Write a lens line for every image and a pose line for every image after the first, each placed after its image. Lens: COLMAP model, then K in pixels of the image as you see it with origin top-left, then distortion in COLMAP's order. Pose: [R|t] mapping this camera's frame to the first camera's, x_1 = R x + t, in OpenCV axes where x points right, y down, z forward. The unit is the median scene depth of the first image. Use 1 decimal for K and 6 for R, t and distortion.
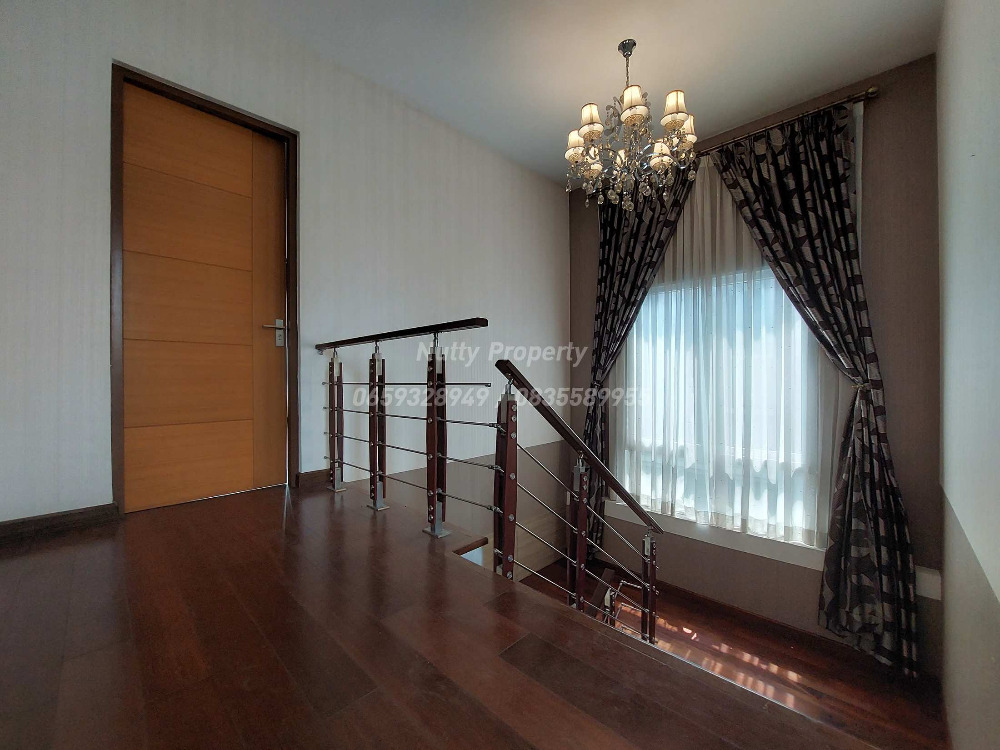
lens RADIAL K [[399.8, 0, 494.5], [0, 399.8, 380.2], [0, 0, 1]] dist [-0.017828, 0.000390]
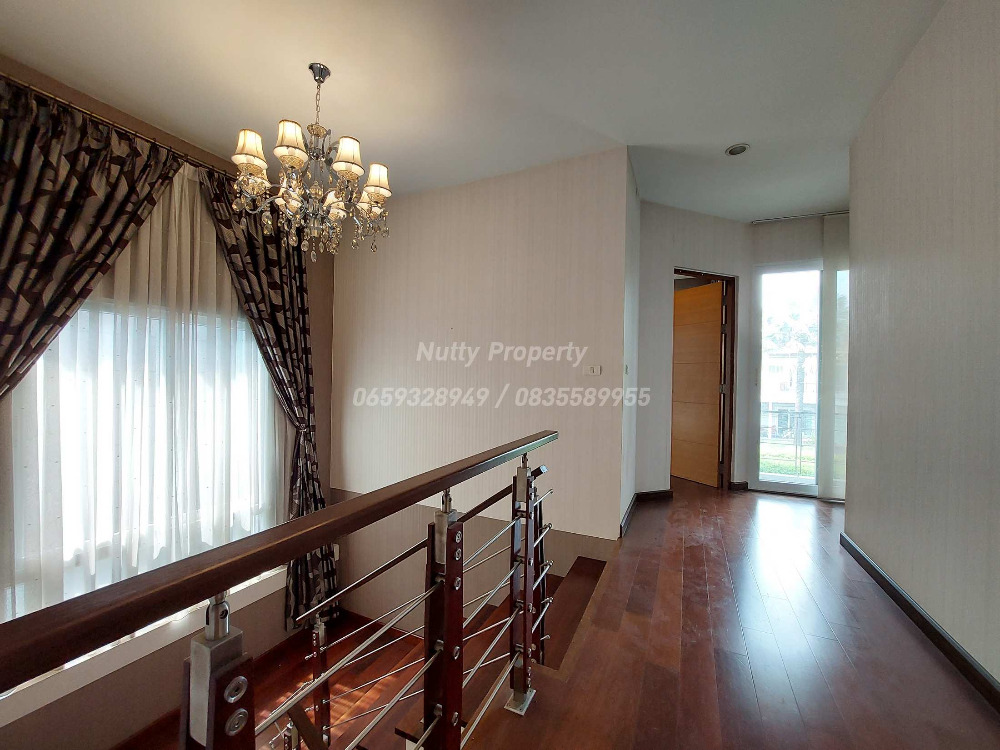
lens RADIAL K [[399.8, 0, 494.5], [0, 399.8, 380.2], [0, 0, 1]] dist [-0.017828, 0.000390]
pose [[-0.328557, -0.005757, 0.944467, -0.527333], [-0.014130, 0.999899, 0.001180, -0.157268], [-0.944379, -0.012957, -0.328605, 0.799594]]
